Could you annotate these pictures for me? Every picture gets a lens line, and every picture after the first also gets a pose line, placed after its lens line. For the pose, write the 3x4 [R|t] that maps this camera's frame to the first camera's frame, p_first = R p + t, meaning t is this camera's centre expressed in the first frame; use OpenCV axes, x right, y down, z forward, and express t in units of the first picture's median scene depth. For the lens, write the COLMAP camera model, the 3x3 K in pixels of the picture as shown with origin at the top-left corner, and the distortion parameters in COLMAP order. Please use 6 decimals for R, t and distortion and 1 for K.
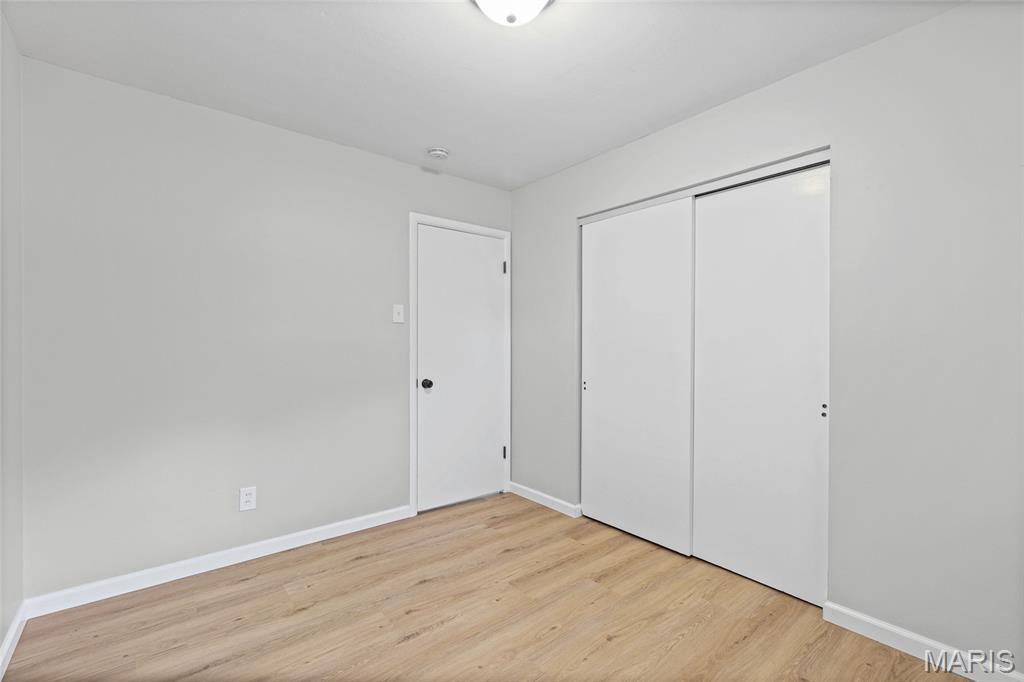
lens RADIAL K [[447.1, 0, 510.4], [0, 447.1, 343.5], [0, 0, 1]] dist [-0.010039, 0.000467]
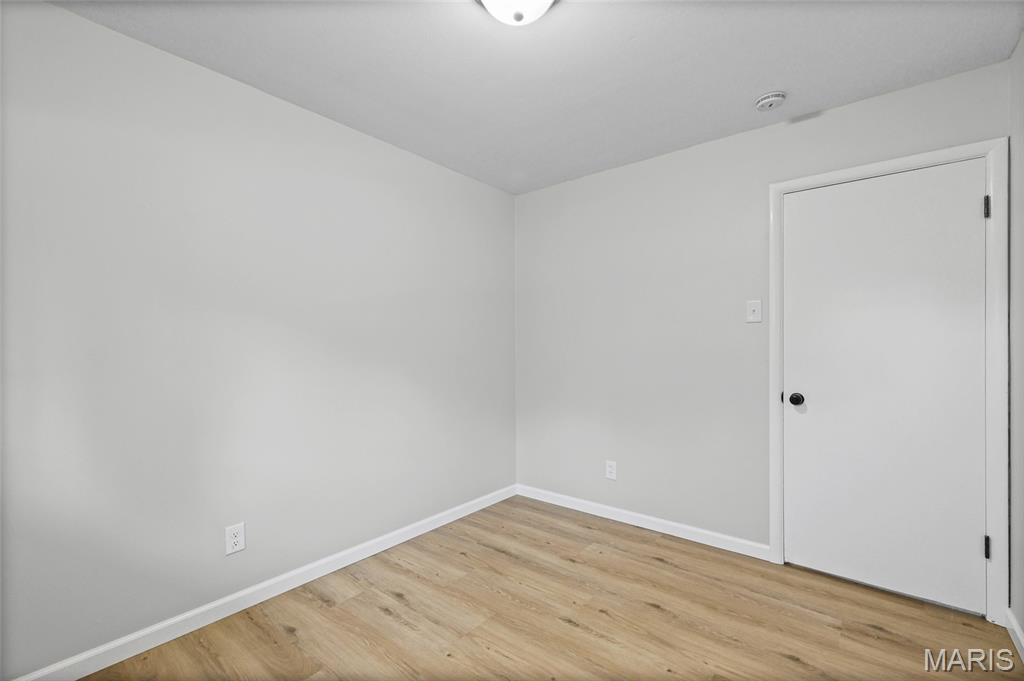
lens RADIAL K [[436.5, 0, 512.5], [0, 436.5, 343.2], [0, 0, 1]] dist [0.001707, -0.000135]
pose [[0.210377, -0.008341, -0.977585, 0.536598], [-0.001029, 0.999961, -0.008753, 0.001731], [0.977620, 0.002847, 0.210360, 0.447279]]
